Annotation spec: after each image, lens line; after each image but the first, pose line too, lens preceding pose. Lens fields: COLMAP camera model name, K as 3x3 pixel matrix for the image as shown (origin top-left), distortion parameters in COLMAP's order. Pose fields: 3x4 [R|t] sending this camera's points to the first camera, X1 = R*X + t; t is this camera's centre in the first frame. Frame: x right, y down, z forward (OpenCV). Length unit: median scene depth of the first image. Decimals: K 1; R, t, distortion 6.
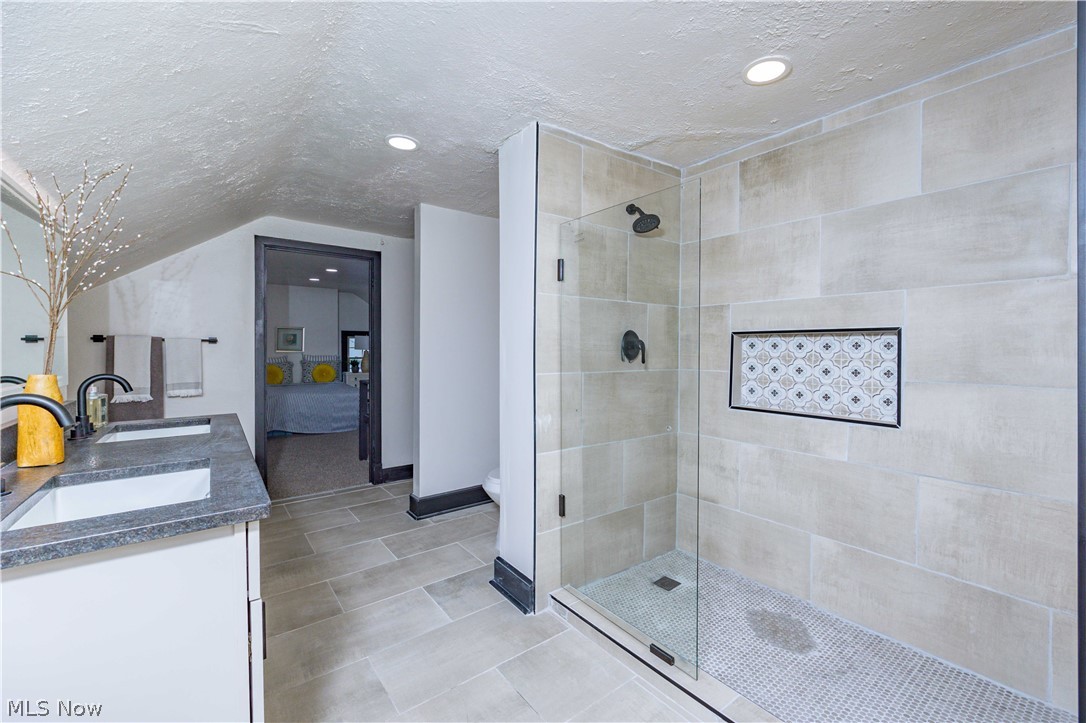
lens RADIAL K [[438.6, 0, 543.8], [0, 438.6, 358.5], [0, 0, 1]] dist [0.007587, -0.000232]
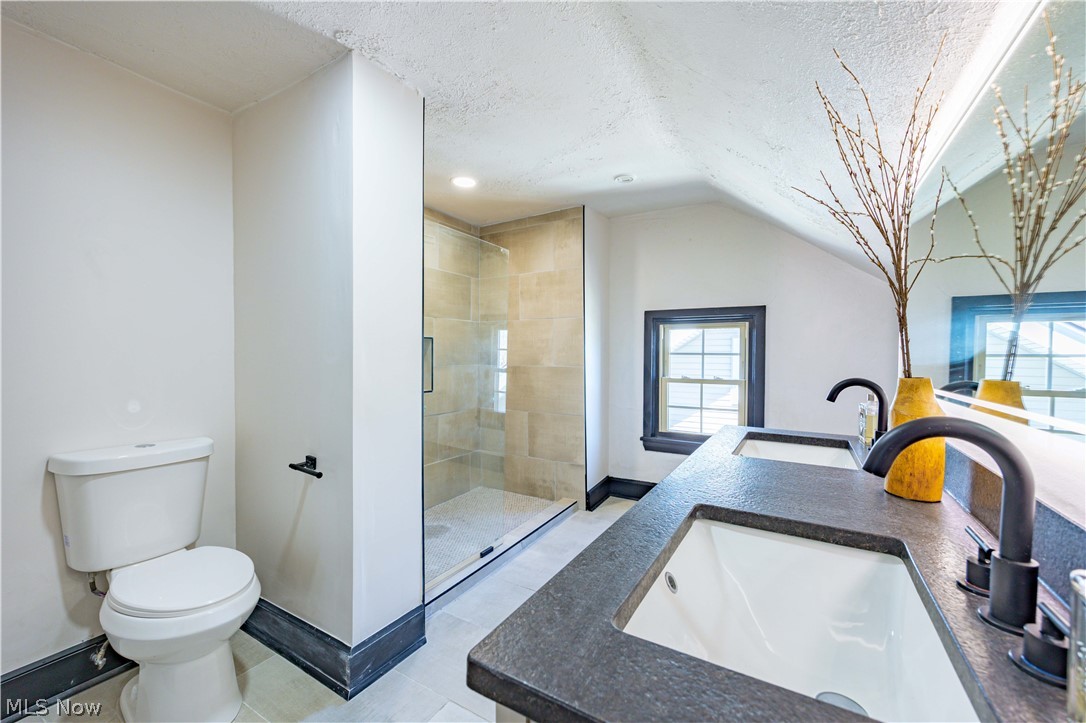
lens RADIAL K [[438.6, 0, 541.1], [0, 438.6, 362.4], [0, 0, 1]] dist [0.007587, -0.000232]
pose [[-0.364887, -0.022373, 0.930783, -1.152842], [0.008640, 0.999587, 0.027414, -0.013399], [-0.931012, 0.018045, -0.364543, 1.332383]]
